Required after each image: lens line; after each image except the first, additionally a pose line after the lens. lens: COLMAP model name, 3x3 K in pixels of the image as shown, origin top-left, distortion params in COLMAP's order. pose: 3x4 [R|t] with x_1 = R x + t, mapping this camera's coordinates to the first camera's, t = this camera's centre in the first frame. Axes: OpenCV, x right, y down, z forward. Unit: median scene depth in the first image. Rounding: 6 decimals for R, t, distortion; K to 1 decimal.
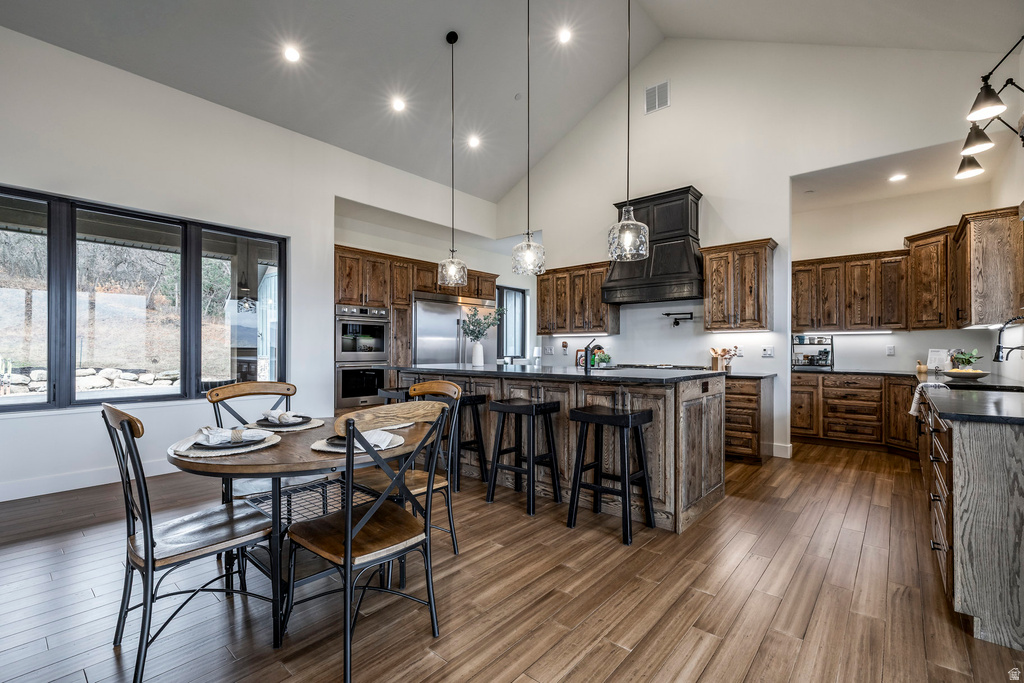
lens RADIAL K [[442.4, 0, 516.8], [0, 442.4, 347.5], [0, 0, 1]] dist [0.000272, -0.000049]
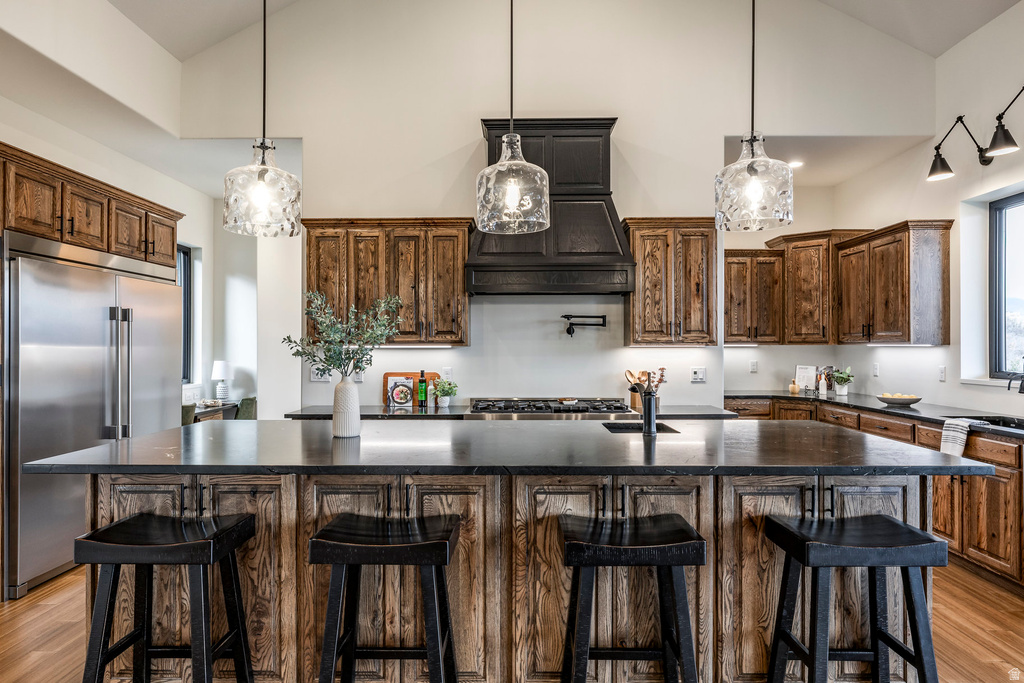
lens RADIAL K [[630.7, 0, 506.6], [0, 630.7, 345.9], [0, 0, 1]] dist [-0.002109, -0.000739]
pose [[0.770689, -0.001980, 0.637209, -0.297424], [-0.000158, 0.999995, 0.003299, -0.037734], [-0.637212, -0.002643, 0.770684, 0.381883]]
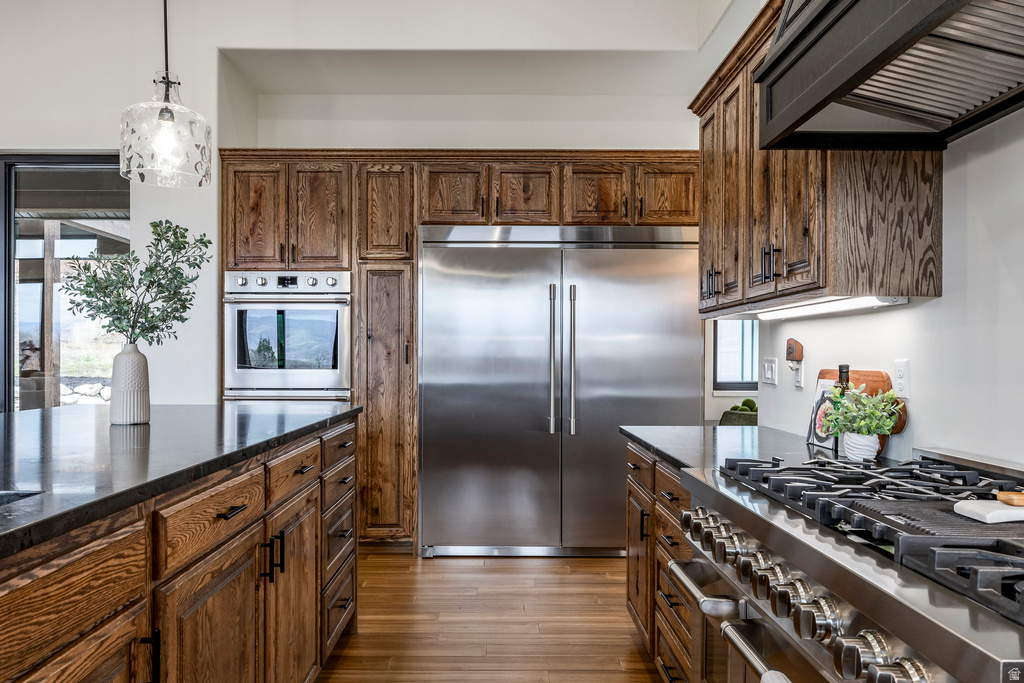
lens RADIAL K [[697.7, 0, 506.2], [0, 697.7, 355.5], [0, 0, 1]] dist [0.000037, 0.000043]
pose [[0.660087, 0.000230, -0.751189, 0.386143], [0.003334, 0.999989, 0.003237, -0.006513], [0.751182, -0.004641, 0.660079, 0.747205]]
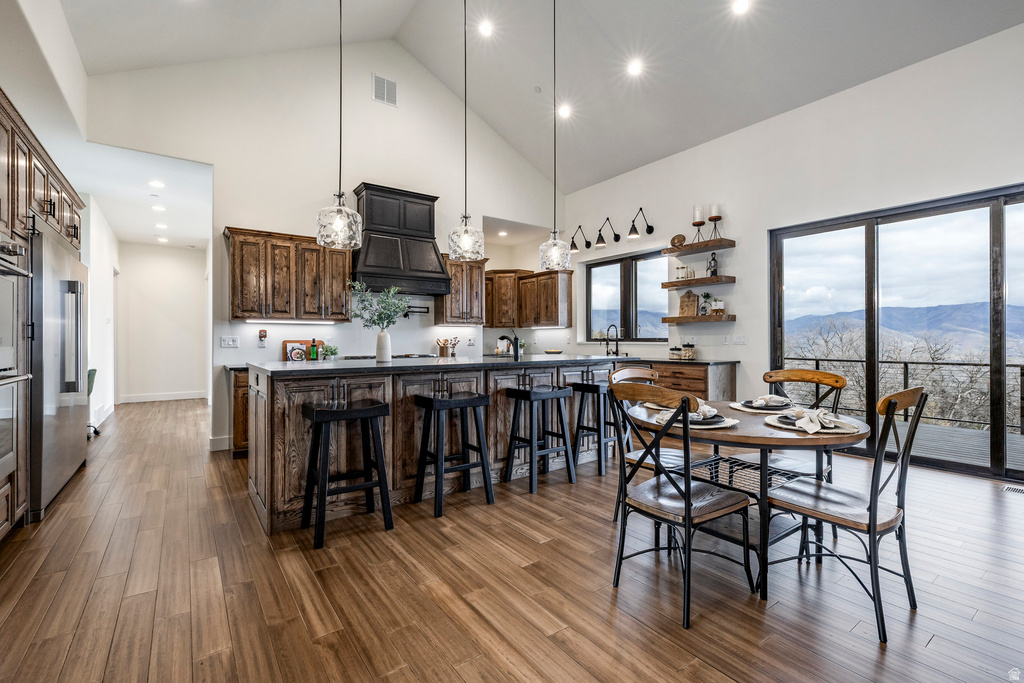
lens RADIAL K [[451.6, 0, 512.0], [0, 451.6, 341.5], [0, 0, 1]] dist [0.000028, -0.000017]
pose [[0.243689, -0.005366, 0.969838, -0.670174], [-0.001250, 0.999982, 0.005847, 0.001807], [-0.969853, -0.002637, 0.243678, 0.507754]]
